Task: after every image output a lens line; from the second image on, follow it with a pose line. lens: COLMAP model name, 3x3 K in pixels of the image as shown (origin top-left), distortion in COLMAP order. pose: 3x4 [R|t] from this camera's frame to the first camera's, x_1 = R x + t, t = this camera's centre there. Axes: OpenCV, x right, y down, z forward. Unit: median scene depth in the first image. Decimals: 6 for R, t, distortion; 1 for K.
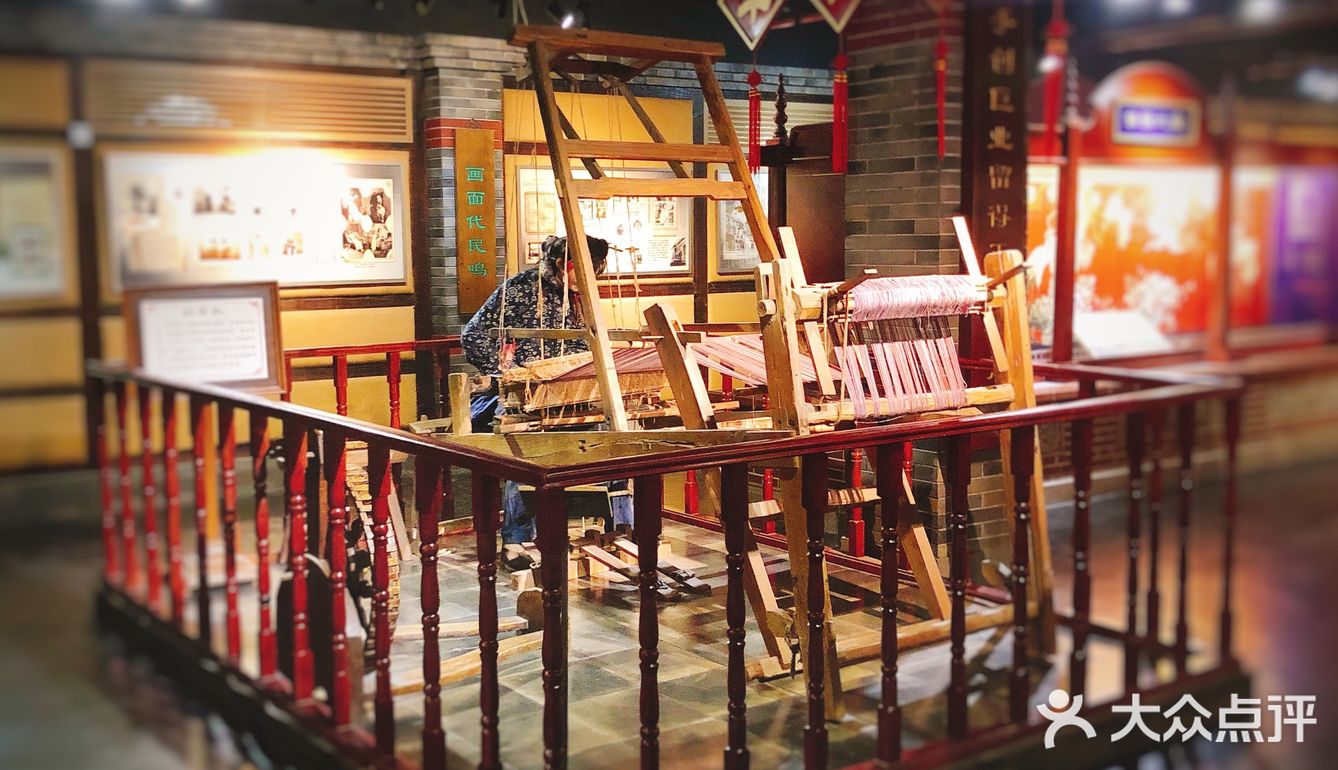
lens RADIAL K [[1296.8, 0, 669.0], [0, 1296.8, 385.0], [0, 0, 1]] dist [0.013262, 0.007173]
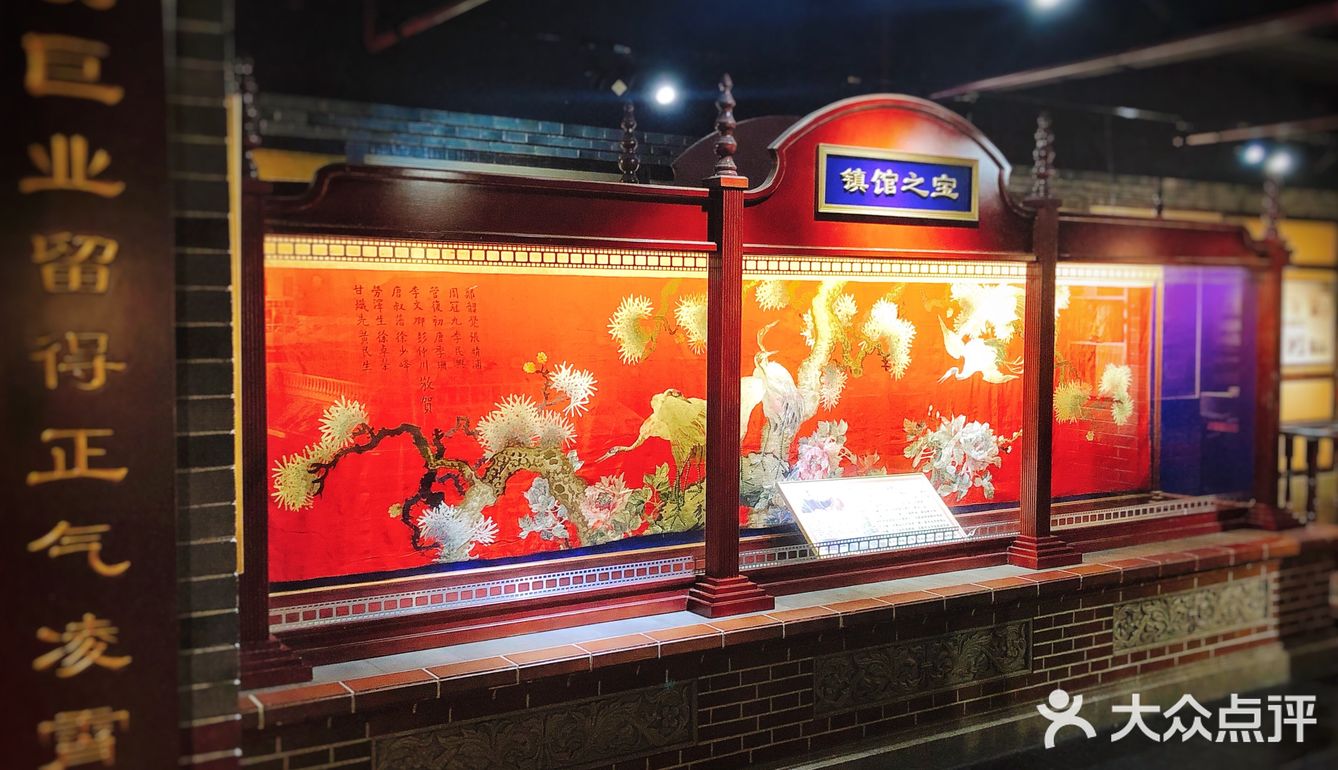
lens RADIAL K [[1296.8, 0, 669.0], [0, 1296.8, 385.0], [0, 0, 1]] dist [0.013262, 0.007173]
pose [[0.999665, 0.014681, -0.021297, 0.257624], [-0.016112, 0.997511, -0.068649, -0.057610], [0.020236, 0.068969, 0.997414, 0.355660]]
